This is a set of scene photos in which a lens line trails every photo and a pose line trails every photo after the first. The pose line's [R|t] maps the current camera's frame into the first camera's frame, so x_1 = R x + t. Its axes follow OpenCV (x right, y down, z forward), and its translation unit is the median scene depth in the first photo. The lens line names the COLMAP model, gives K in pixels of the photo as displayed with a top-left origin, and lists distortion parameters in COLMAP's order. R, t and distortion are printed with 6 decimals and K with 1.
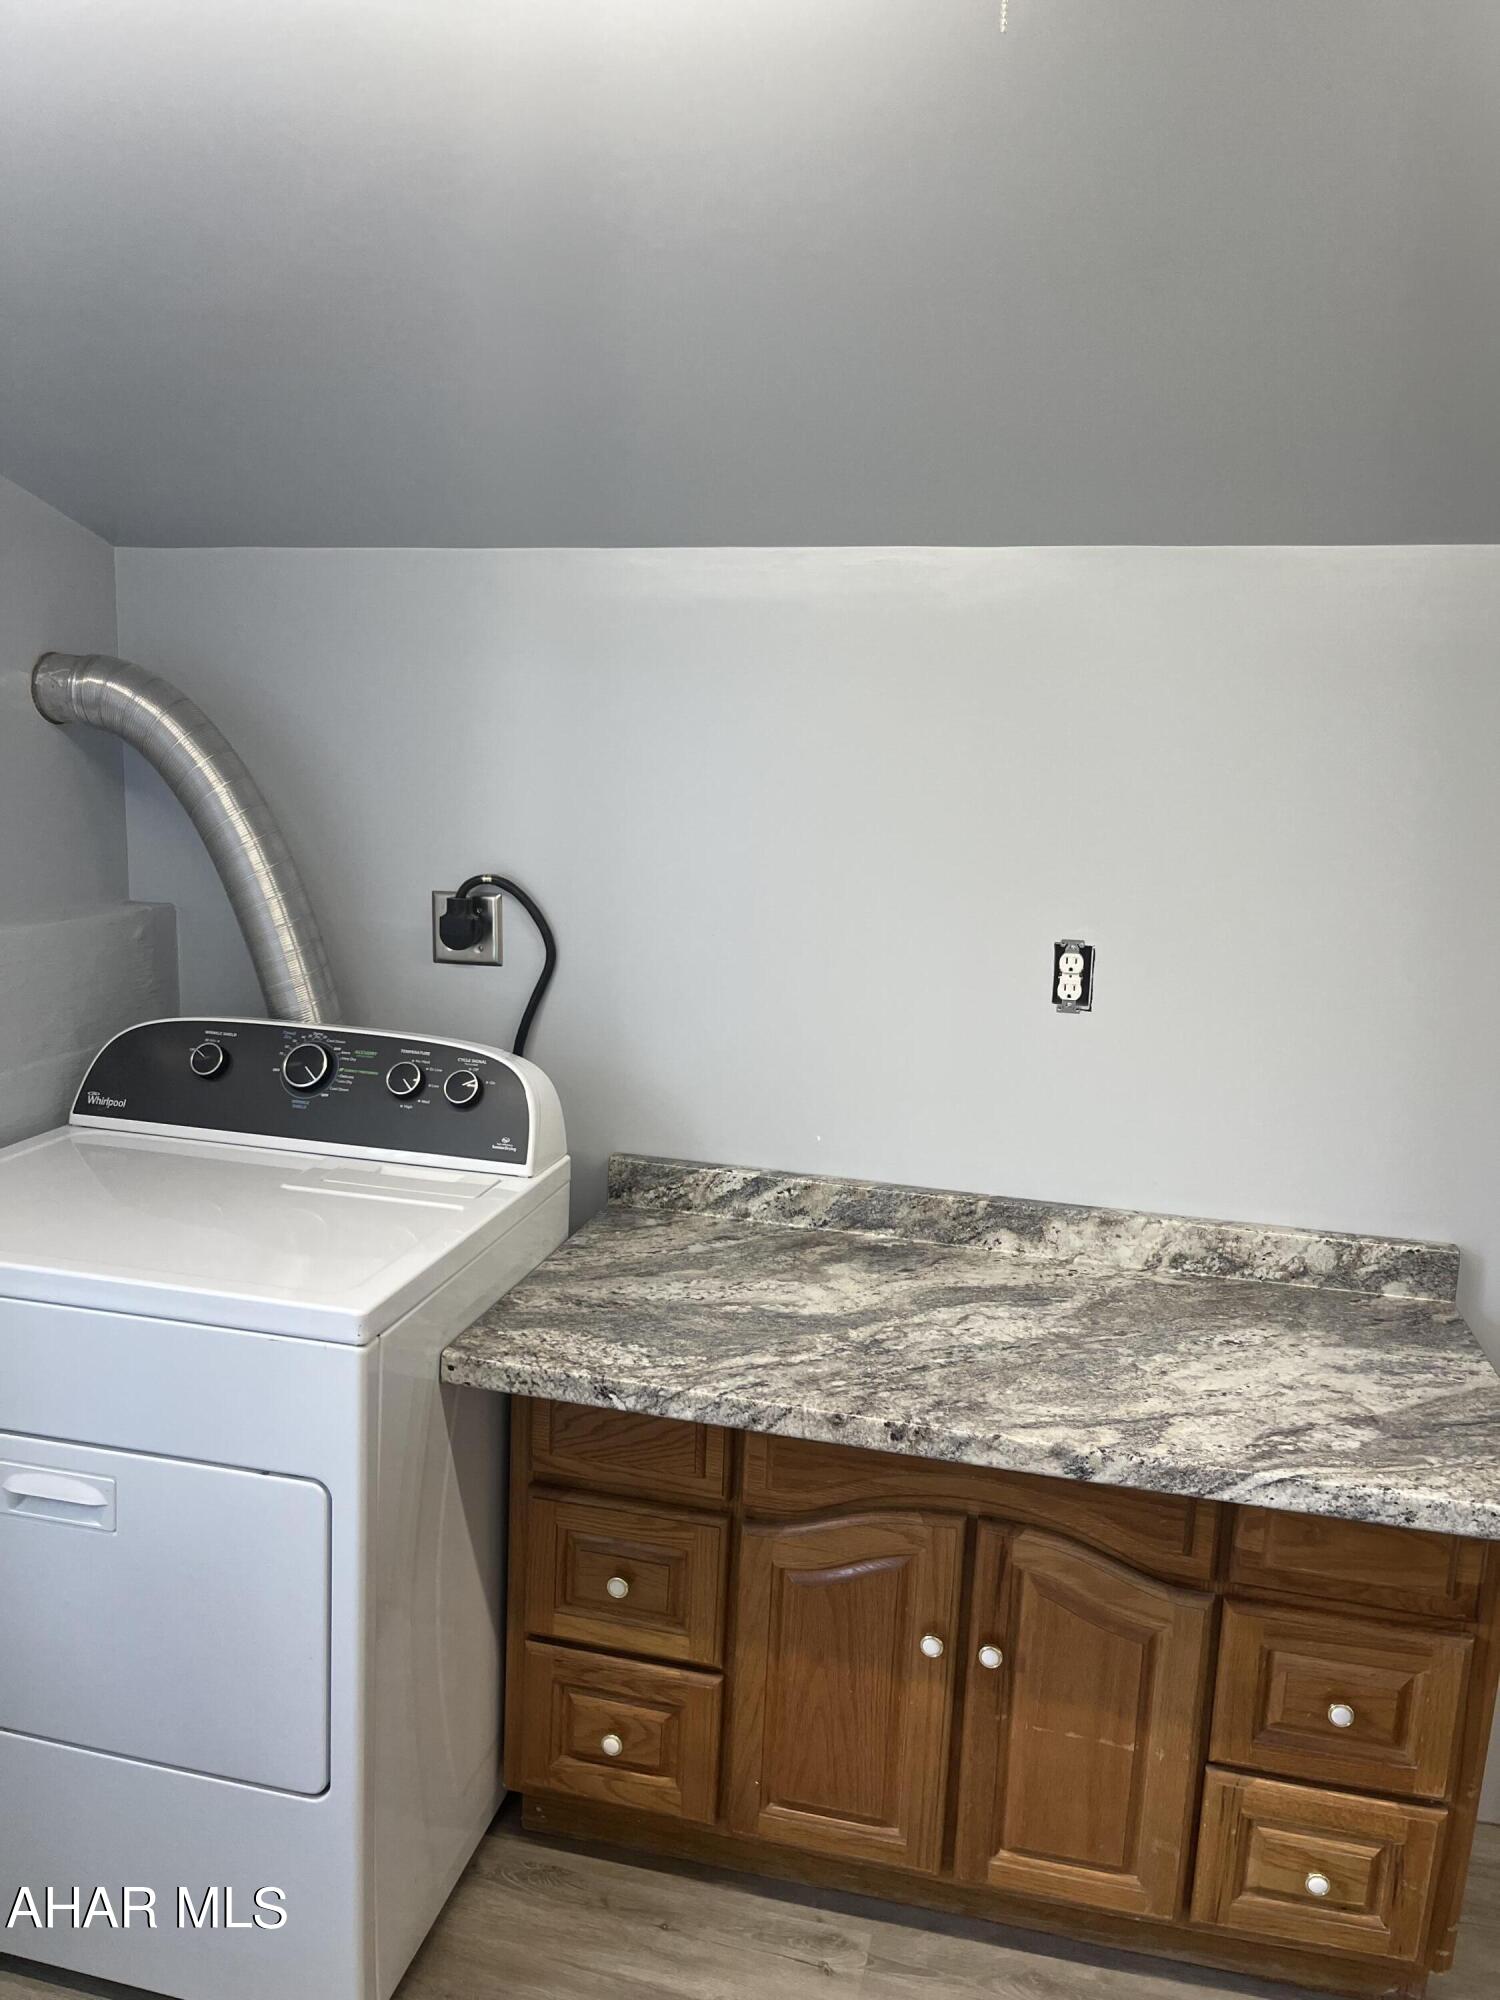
lens RADIAL K [[1513.8, 0, 750.0], [0, 1513.8, 1000.0], [0, 0, 1]] dist [0.065672, -0.094591]
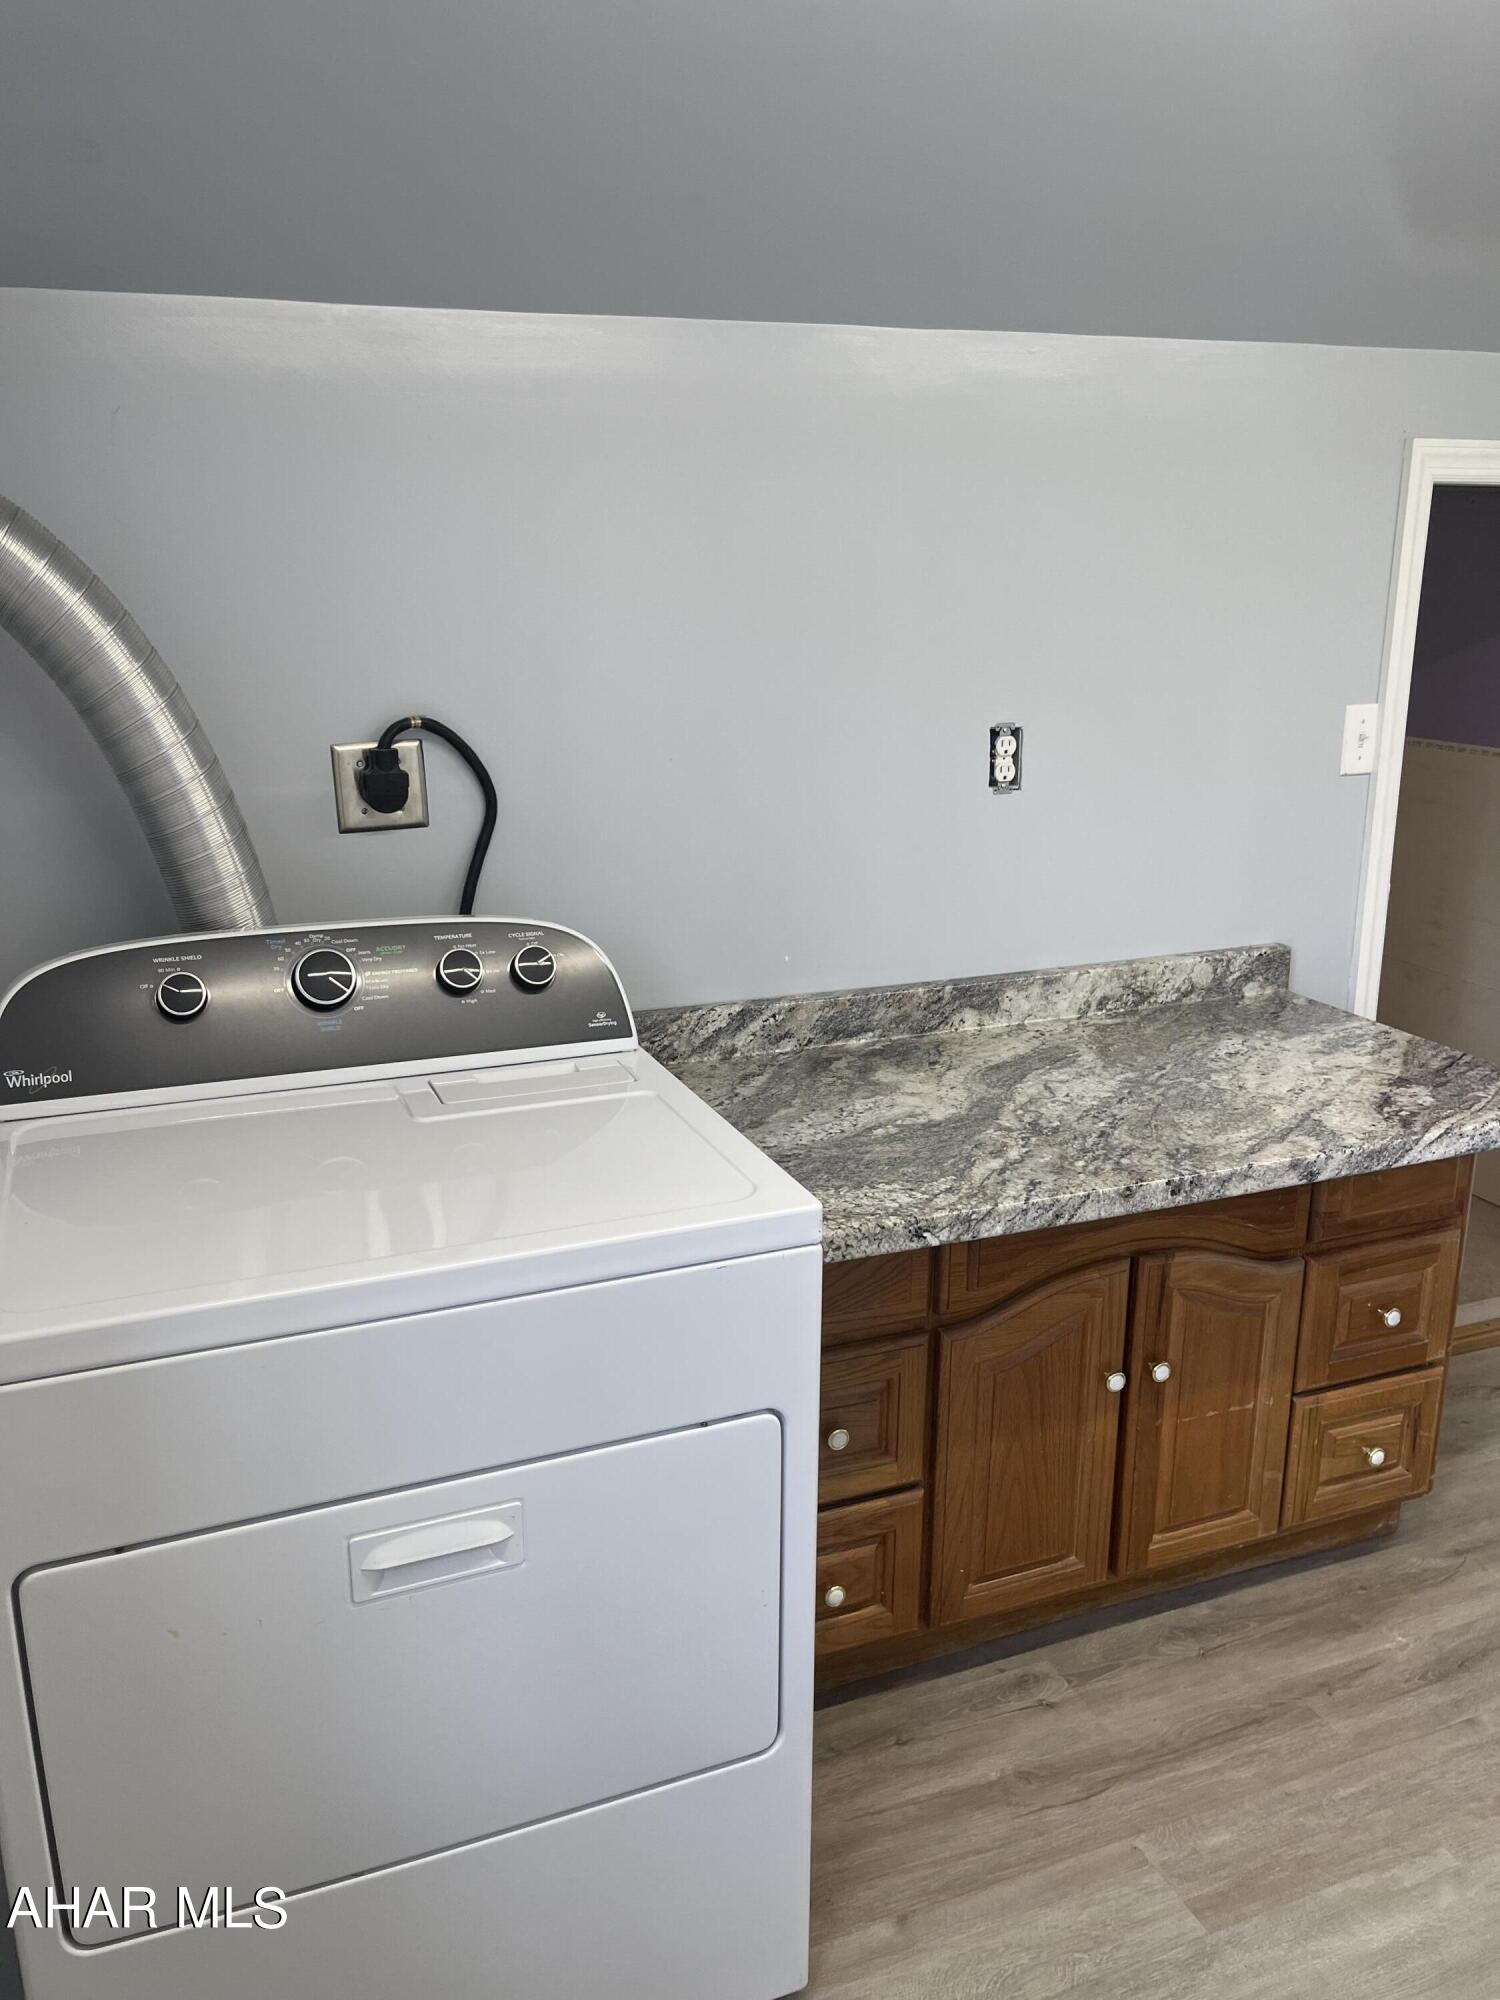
lens RADIAL K [[1520.9, 0, 743.5], [0, 1520.9, 988.0], [0, 0, 1]] dist [0.094415, -0.146278]
pose [[0.818211, -0.190999, 0.542264, -0.576657], [0.132573, 0.980464, 0.145308, -0.039941], [-0.559425, -0.047004, 0.827547, 0.234906]]
